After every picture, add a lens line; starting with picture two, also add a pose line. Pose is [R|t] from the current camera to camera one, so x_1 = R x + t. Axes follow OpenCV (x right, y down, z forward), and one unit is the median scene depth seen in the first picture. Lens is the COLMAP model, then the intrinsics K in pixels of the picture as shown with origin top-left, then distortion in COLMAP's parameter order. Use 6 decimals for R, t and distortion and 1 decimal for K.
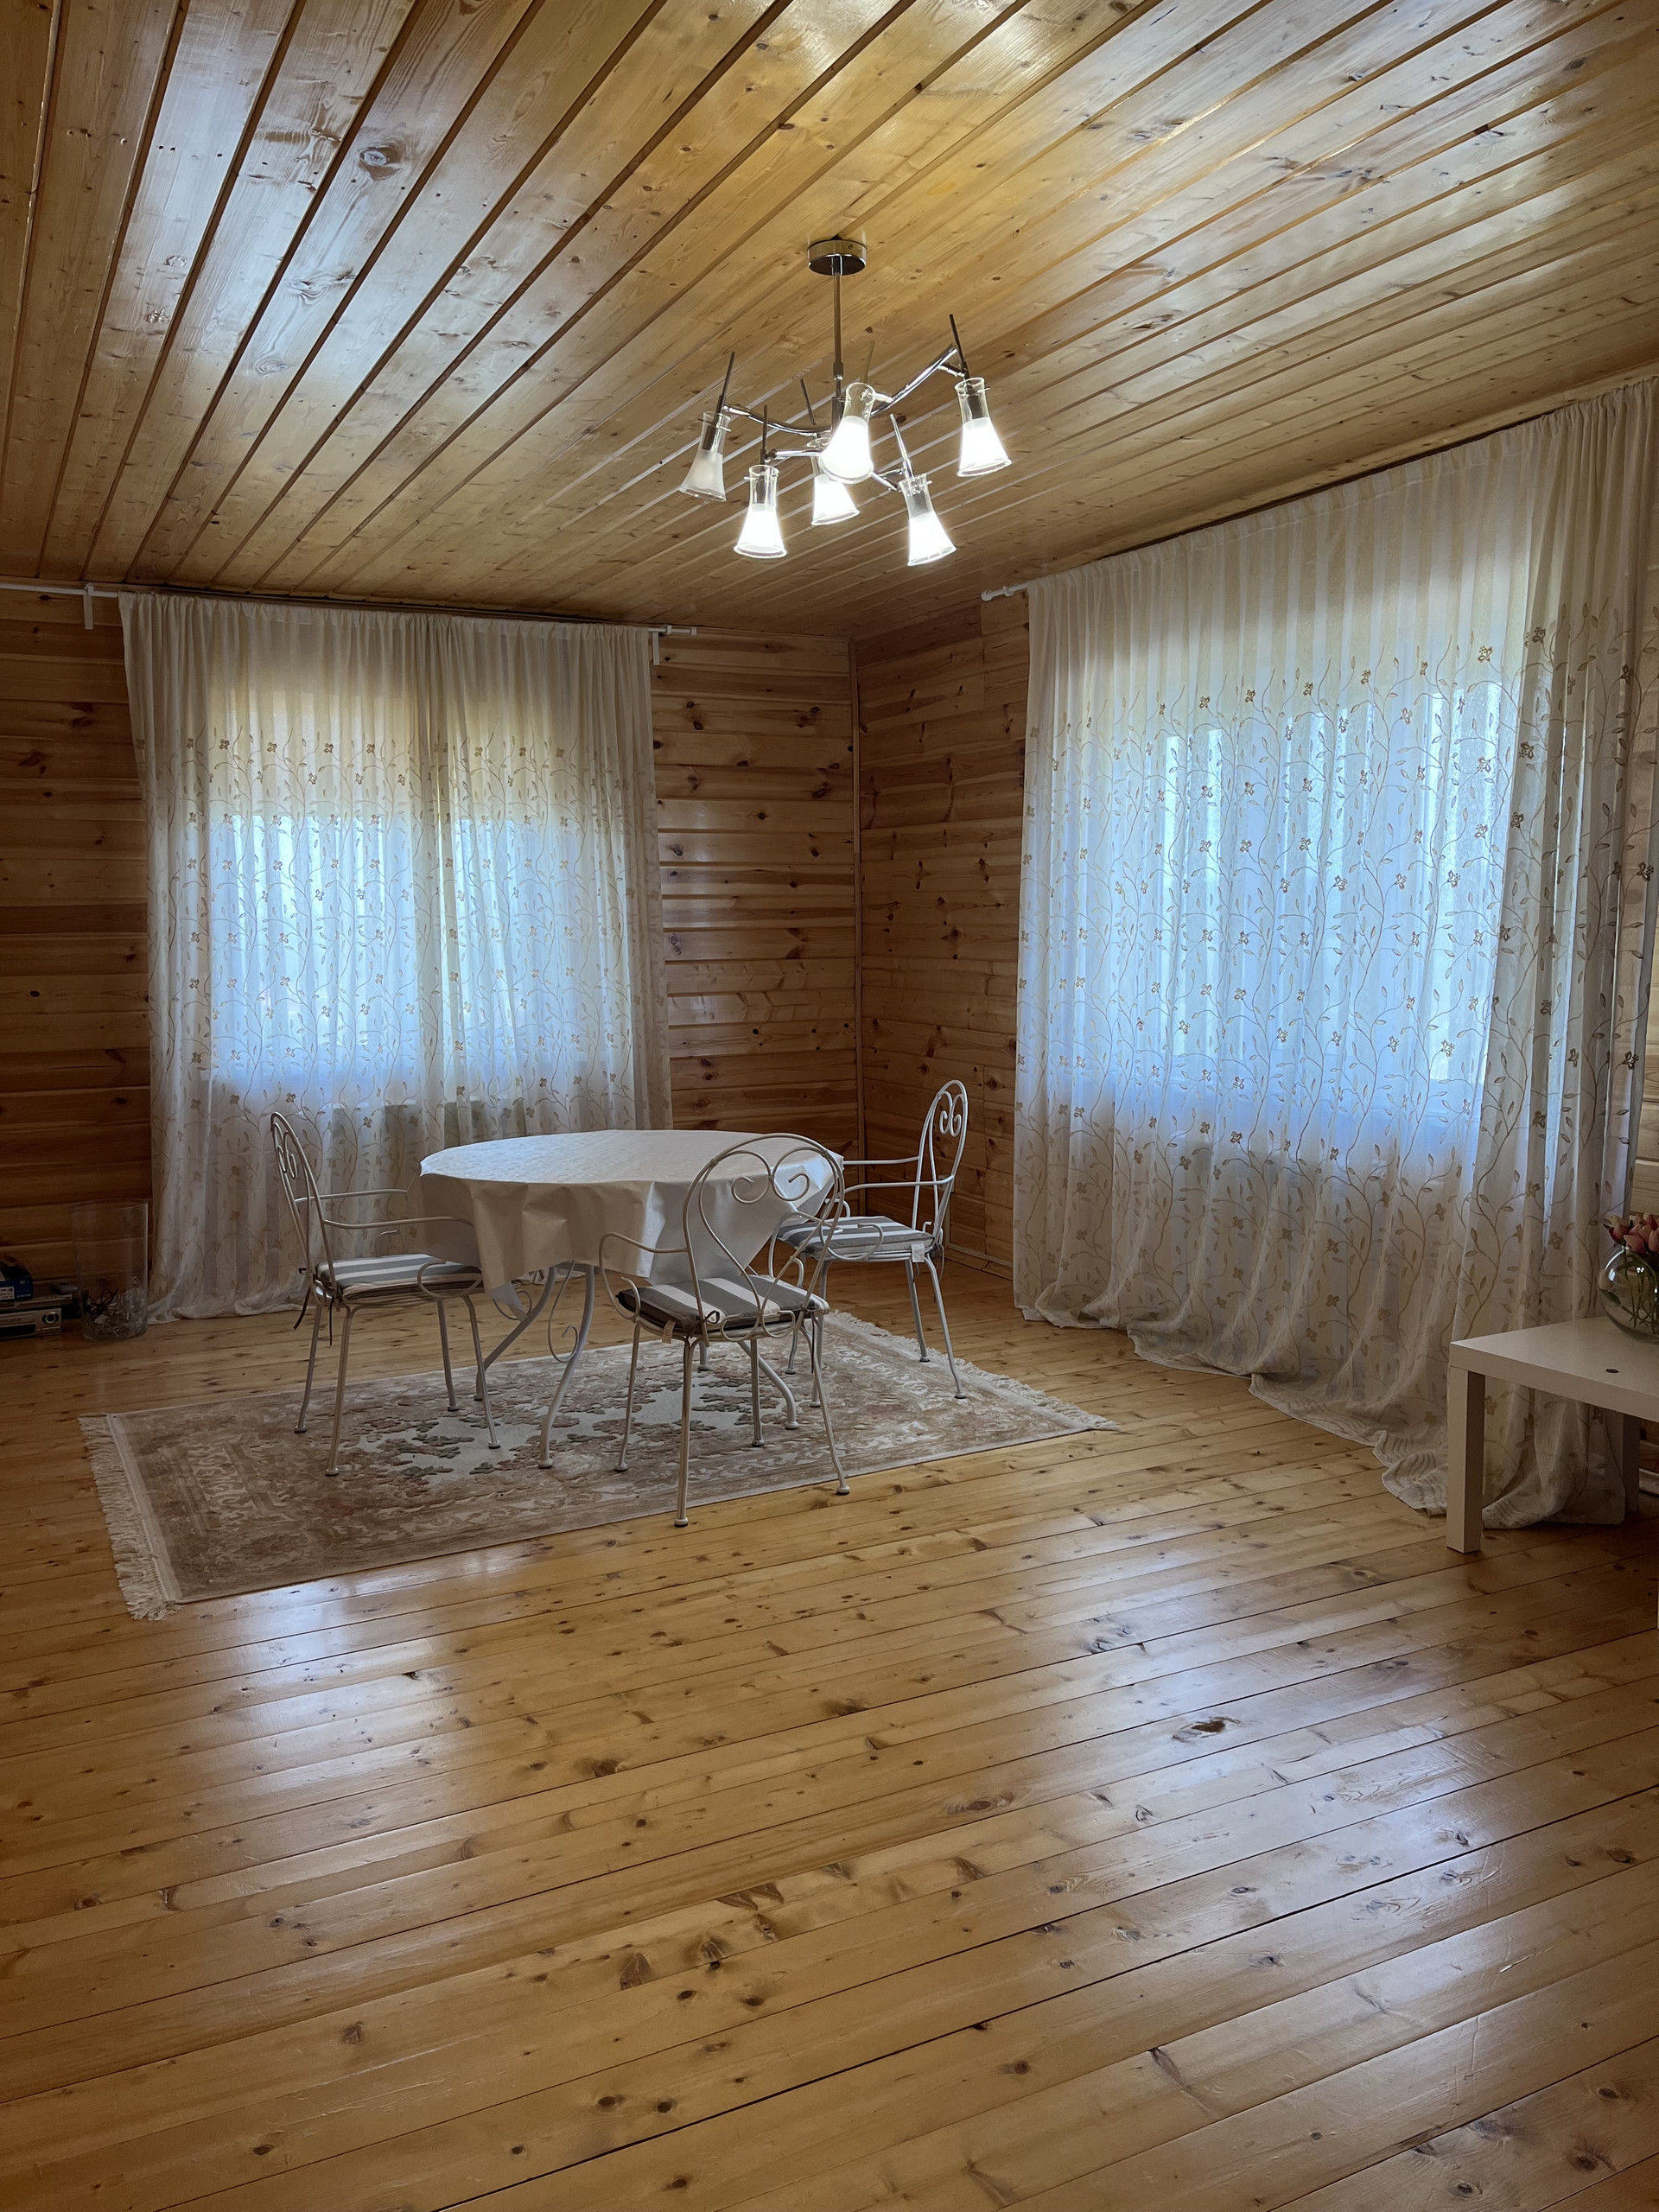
lens RADIAL K [[1685.9, 0, 818.8], [0, 1685.9, 1116.3], [0, 0, 1]] dist [0.038043, -0.058305]
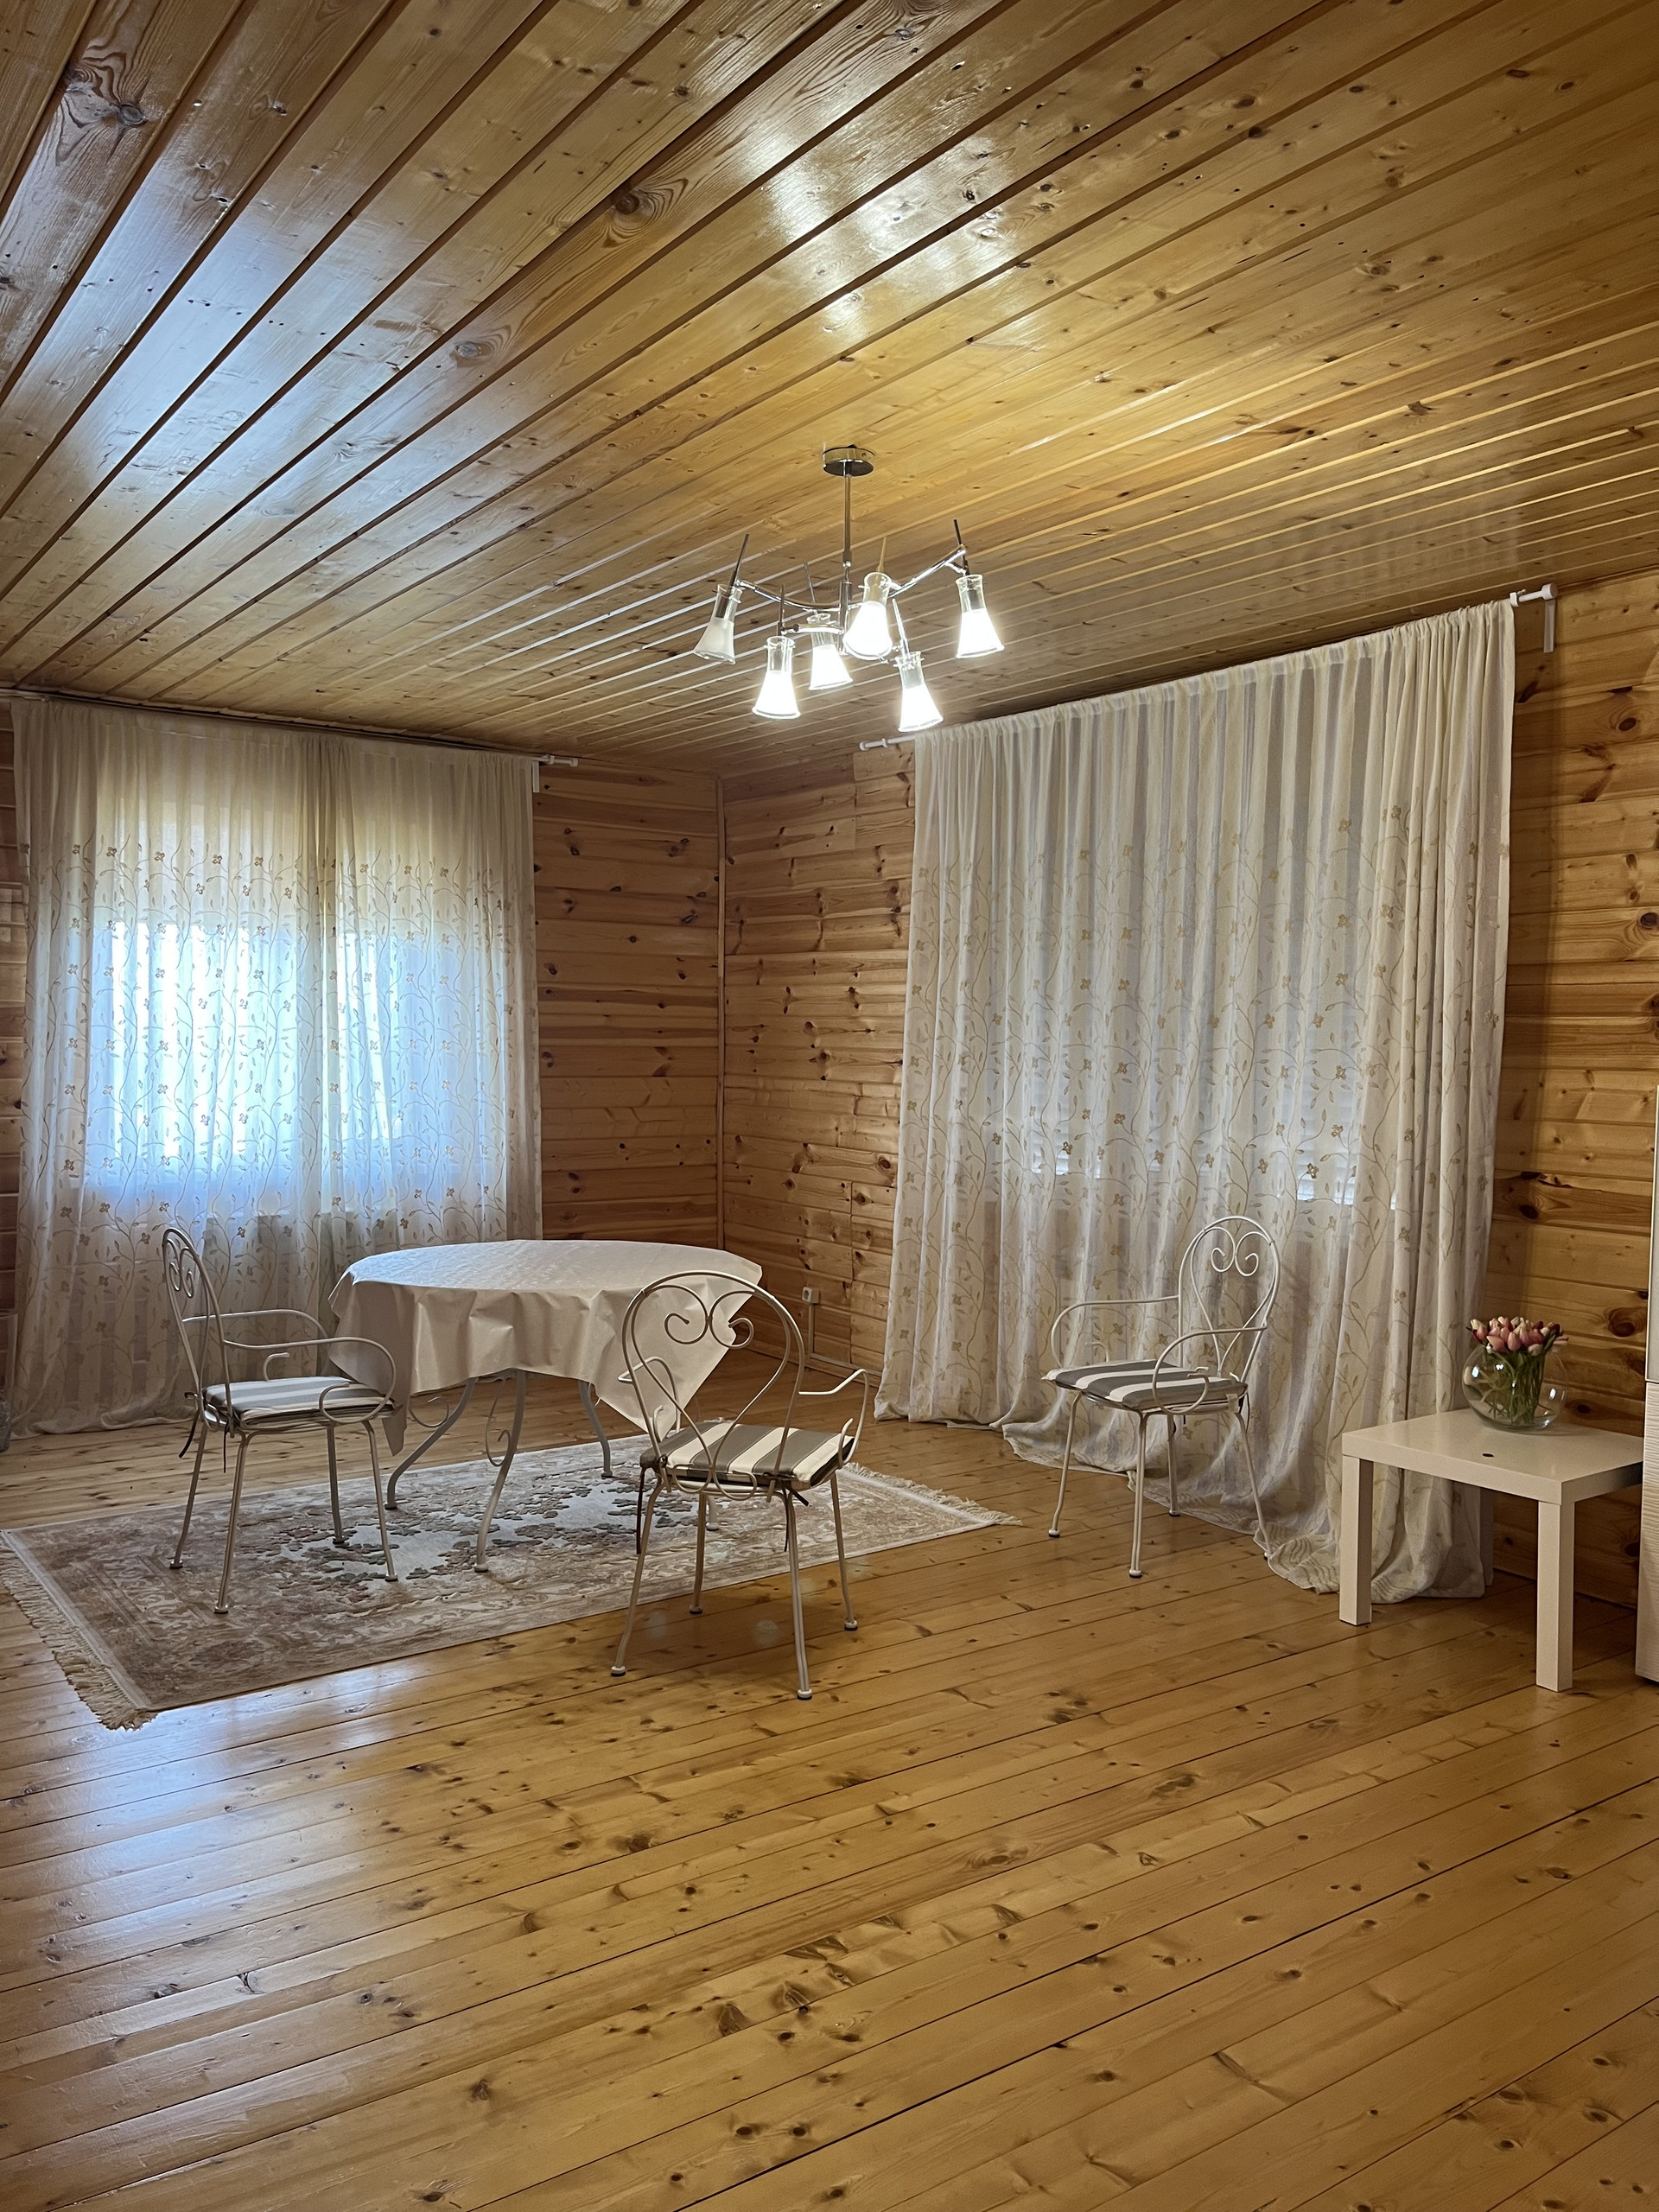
lens RADIAL K [[1685.9, 0, 830.7], [0, 1685.9, 1105.4], [0, 0, 1]] dist [0.038043, -0.058305]
pose [[0.988343, 0.018650, 0.151098, -0.111016], [-0.006825, 0.996898, -0.078406, 0.007076], [-0.152091, 0.076461, 0.985405, -0.053708]]
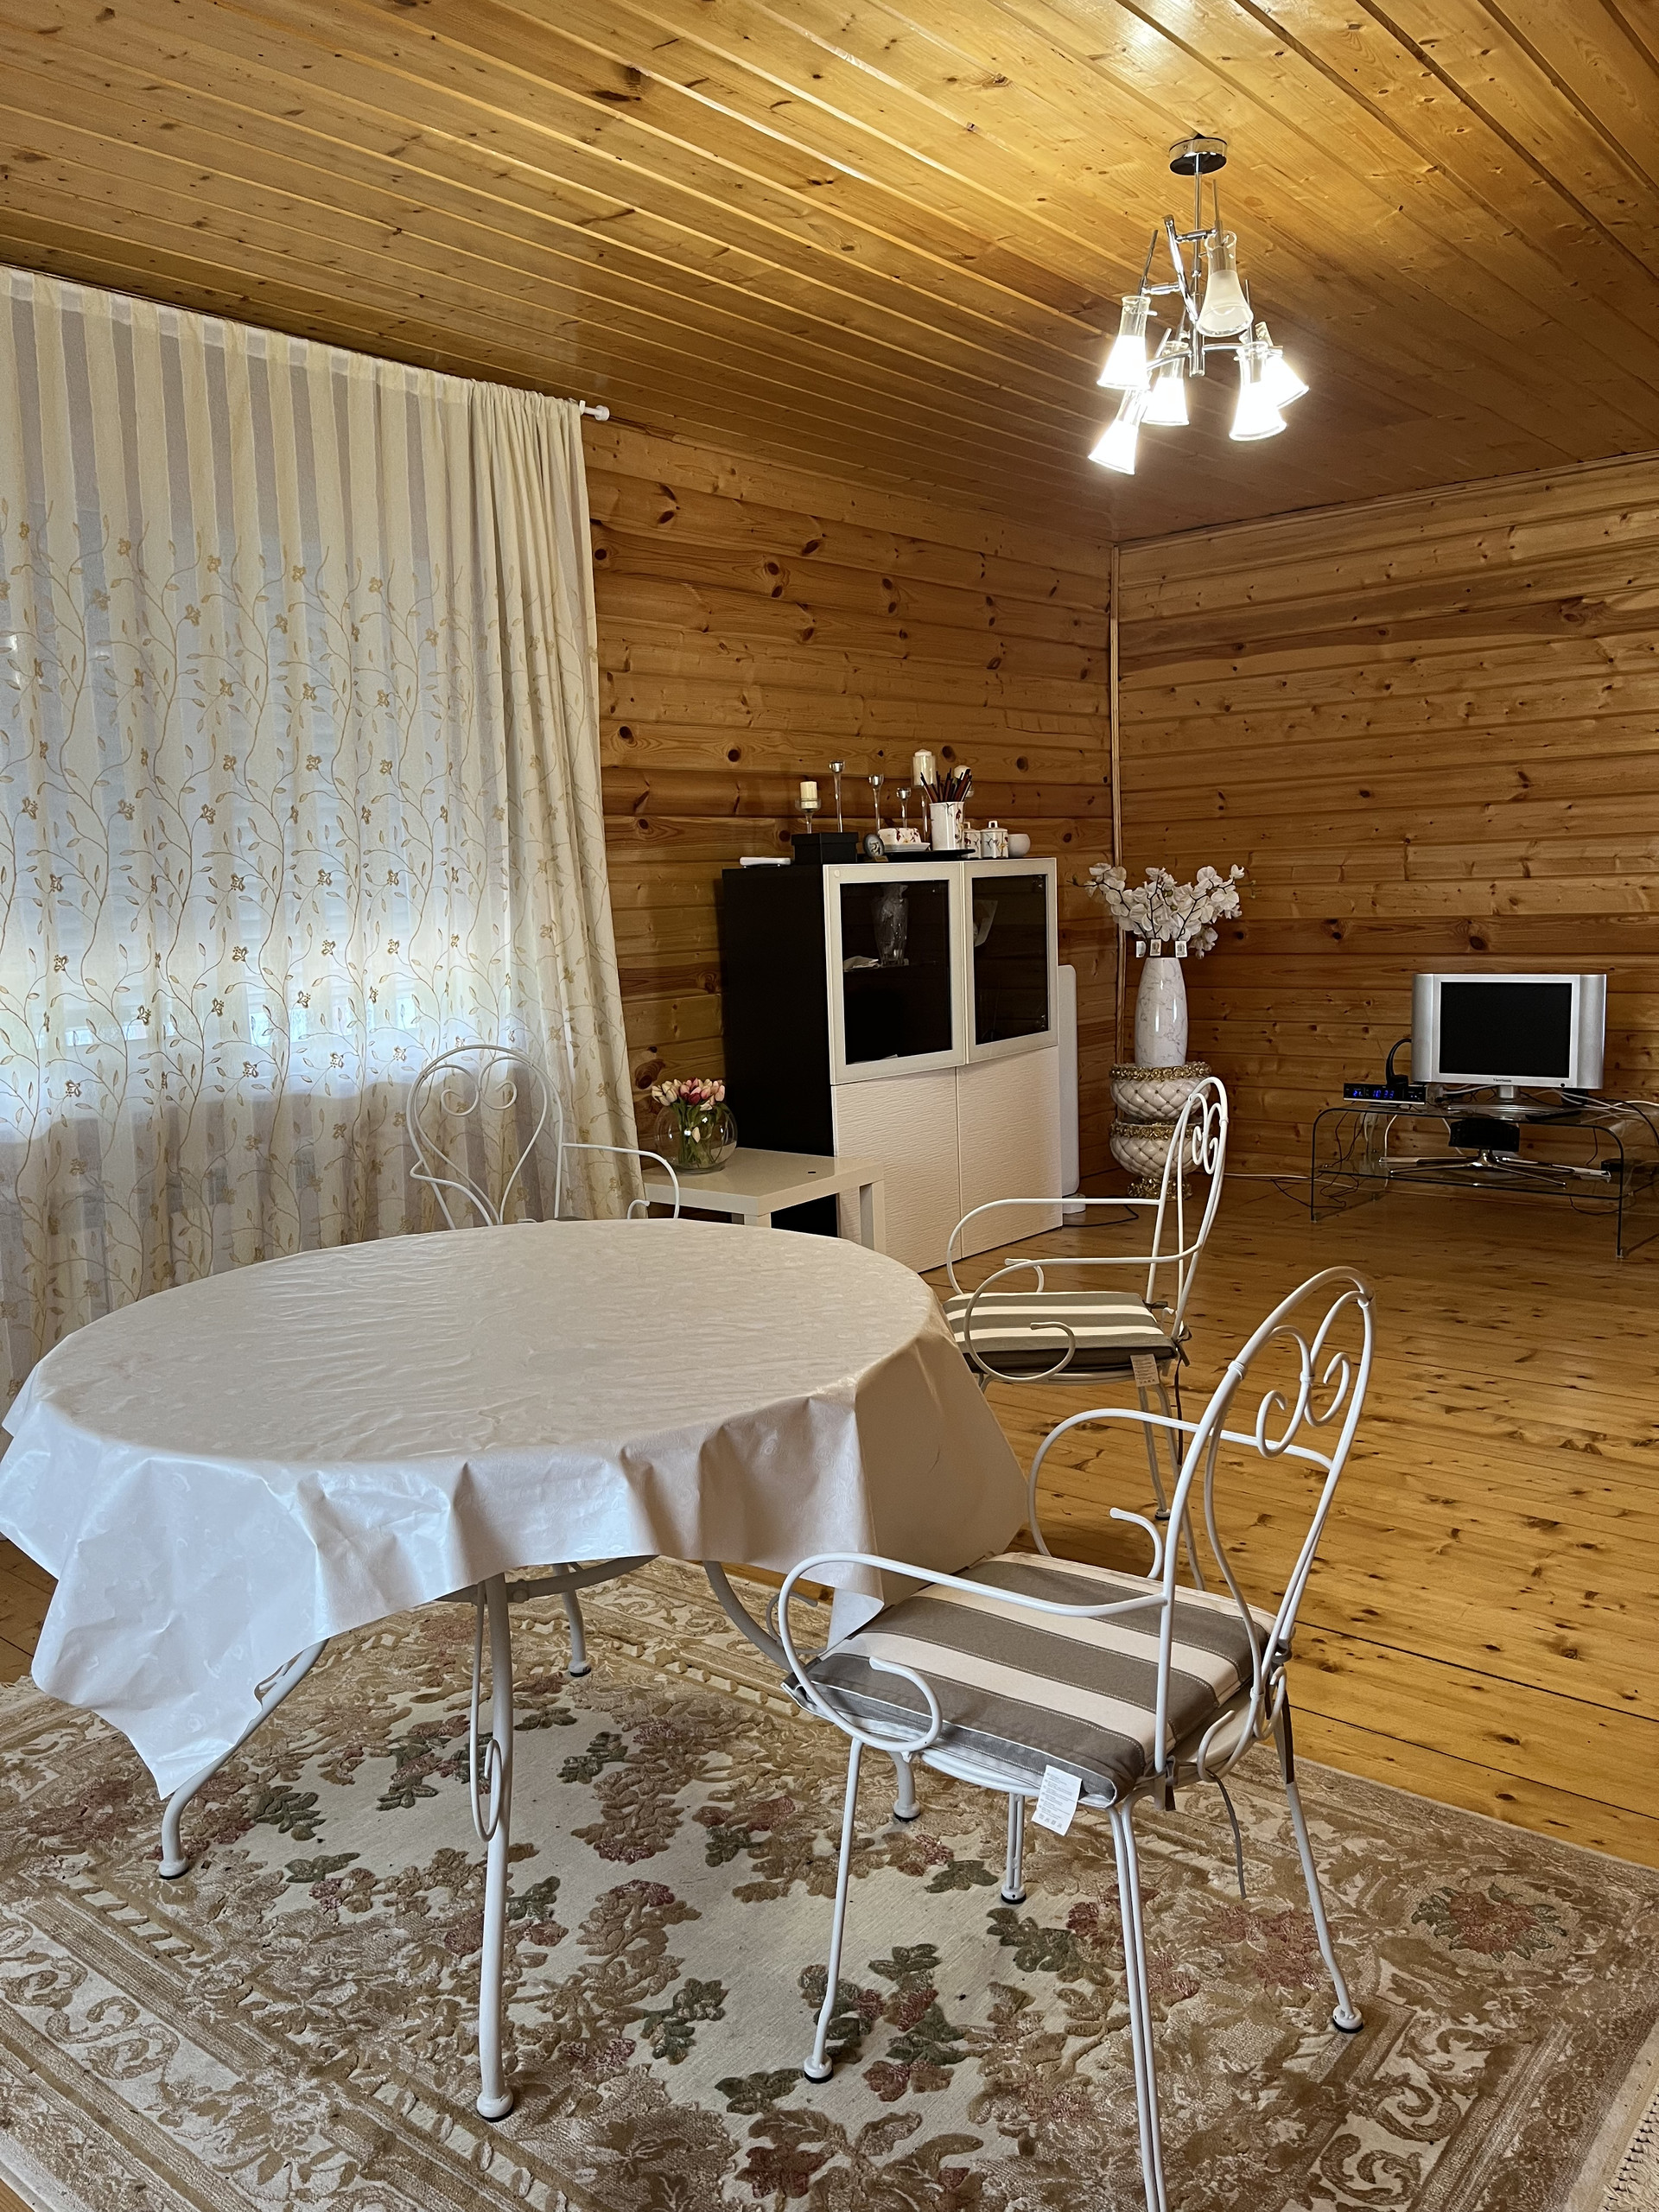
lens RADIAL K [[1685.9, 0, 820.6], [0, 1685.9, 1105.8], [0, 0, 1]] dist [0.038043, -0.058305]
pose [[-0.402527, -0.104286, 0.909448, -0.607601], [0.146516, 0.973342, 0.176461, -0.111497], [-0.903607, 0.204279, -0.376517, 1.158783]]
